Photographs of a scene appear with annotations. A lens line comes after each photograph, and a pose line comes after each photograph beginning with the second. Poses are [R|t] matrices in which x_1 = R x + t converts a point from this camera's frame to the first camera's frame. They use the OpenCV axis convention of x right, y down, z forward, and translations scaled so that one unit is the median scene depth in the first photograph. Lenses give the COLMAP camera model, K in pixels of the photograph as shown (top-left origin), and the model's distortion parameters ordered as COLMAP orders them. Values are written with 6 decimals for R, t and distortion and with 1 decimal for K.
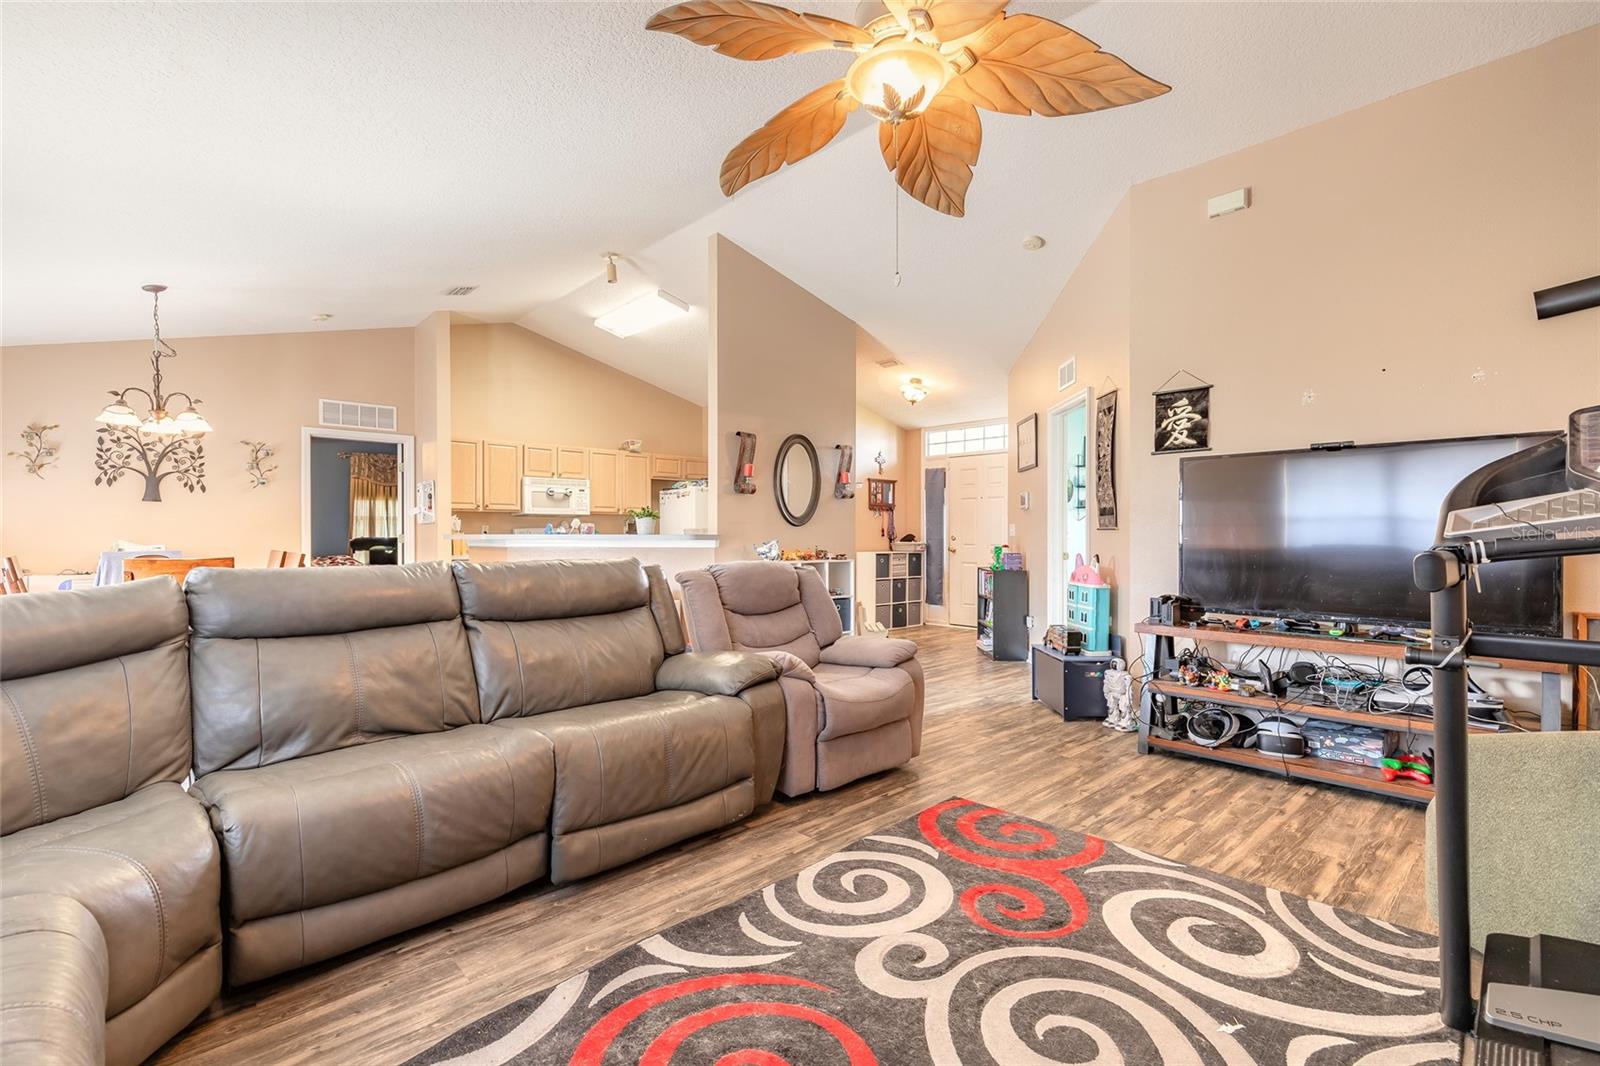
lens RADIAL K [[700.4, 0, 800.0], [0, 700.4, 533.0], [0, 0, 1]] dist [0.009895, -0.000594]
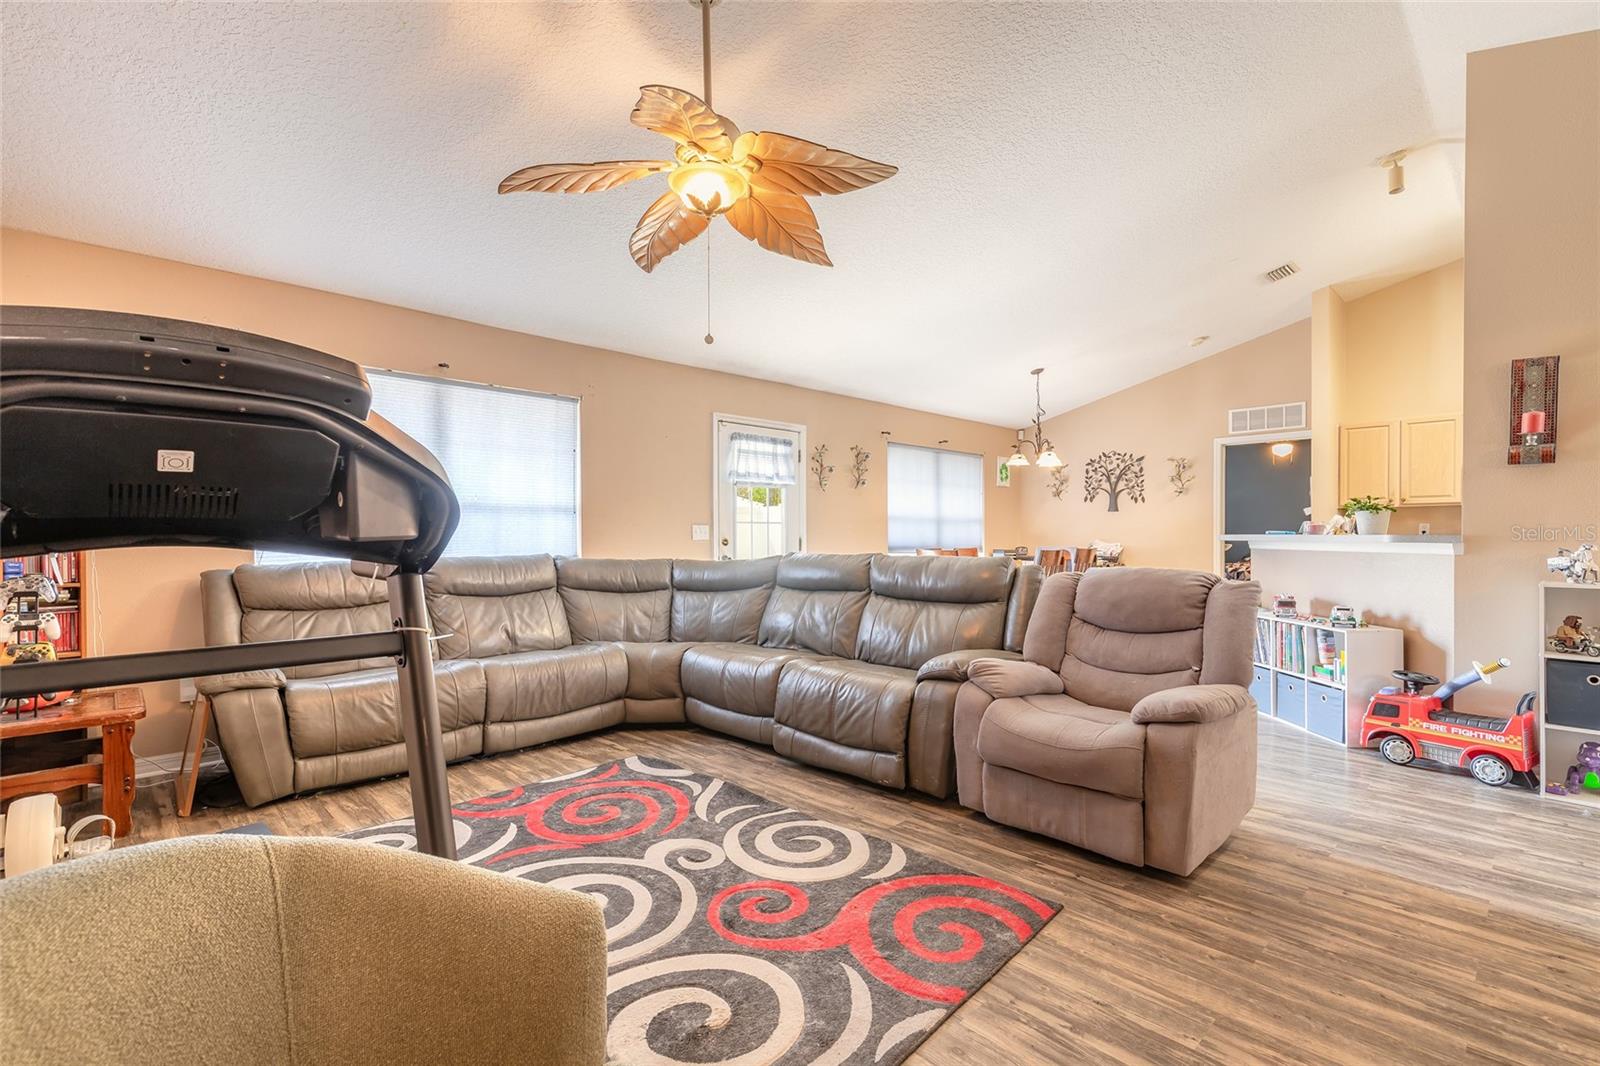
lens RADIAL K [[700.4, 0, 800.0], [0, 700.4, 533.0], [0, 0, 1]] dist [0.009895, -0.000594]
pose [[0.050559, -0.004574, -0.998711, 1.070927], [0.004101, 0.999982, -0.004372, 0.002414], [0.998713, -0.003875, 0.050577, 0.819715]]
